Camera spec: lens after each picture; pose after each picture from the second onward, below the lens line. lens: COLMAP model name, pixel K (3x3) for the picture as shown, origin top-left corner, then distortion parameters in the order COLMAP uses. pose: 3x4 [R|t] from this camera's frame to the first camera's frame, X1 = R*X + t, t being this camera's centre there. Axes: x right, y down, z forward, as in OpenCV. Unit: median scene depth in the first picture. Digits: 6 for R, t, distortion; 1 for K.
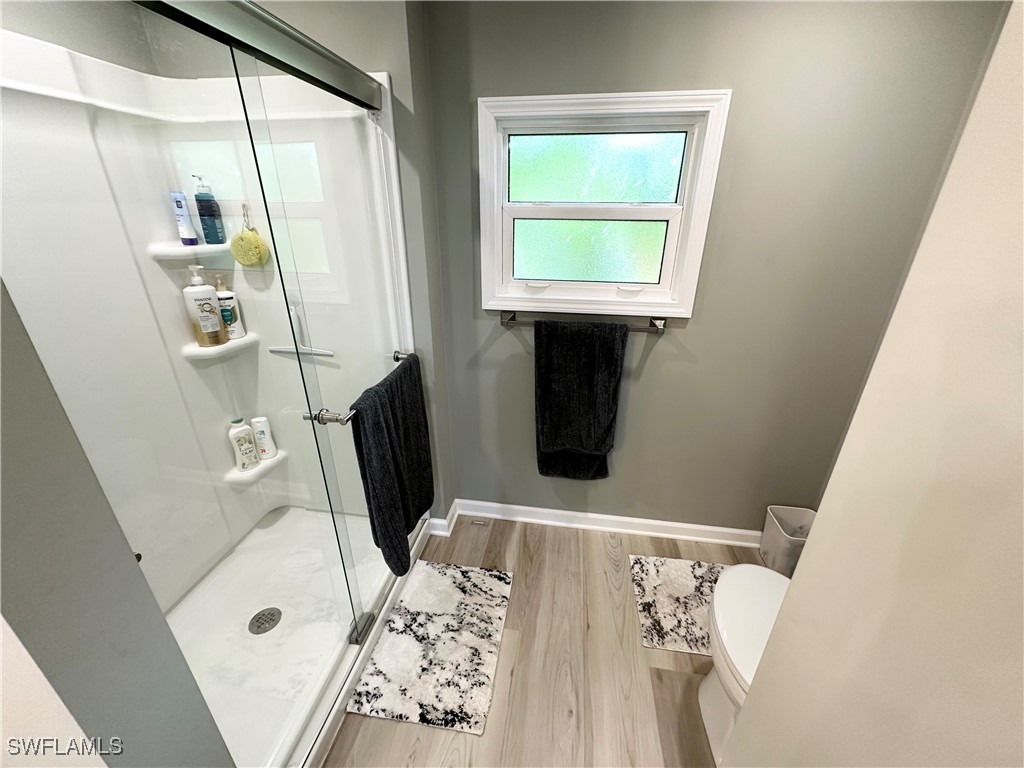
lens RADIAL K [[404.0, 0, 512.0], [0, 404.0, 384.0], [0, 0, 1]] dist [-0.011100, -0.000263]
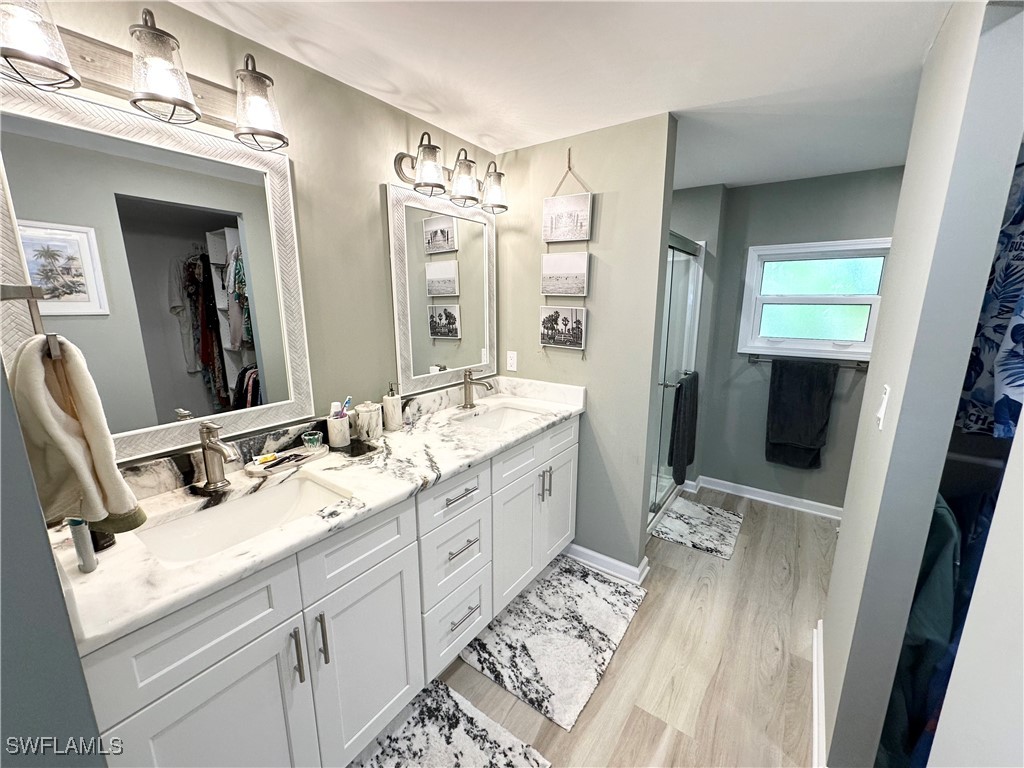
lens RADIAL K [[408.0, 0, 512.0], [0, 408.0, 384.0], [0, 0, 1]] dist [-0.002466, 0.000124]
pose [[0.891858, 0.085582, -0.444145, -0.154083], [-0.174170, 0.971198, -0.162599, 0.423249], [0.417438, 0.222372, 0.881077, -0.980722]]
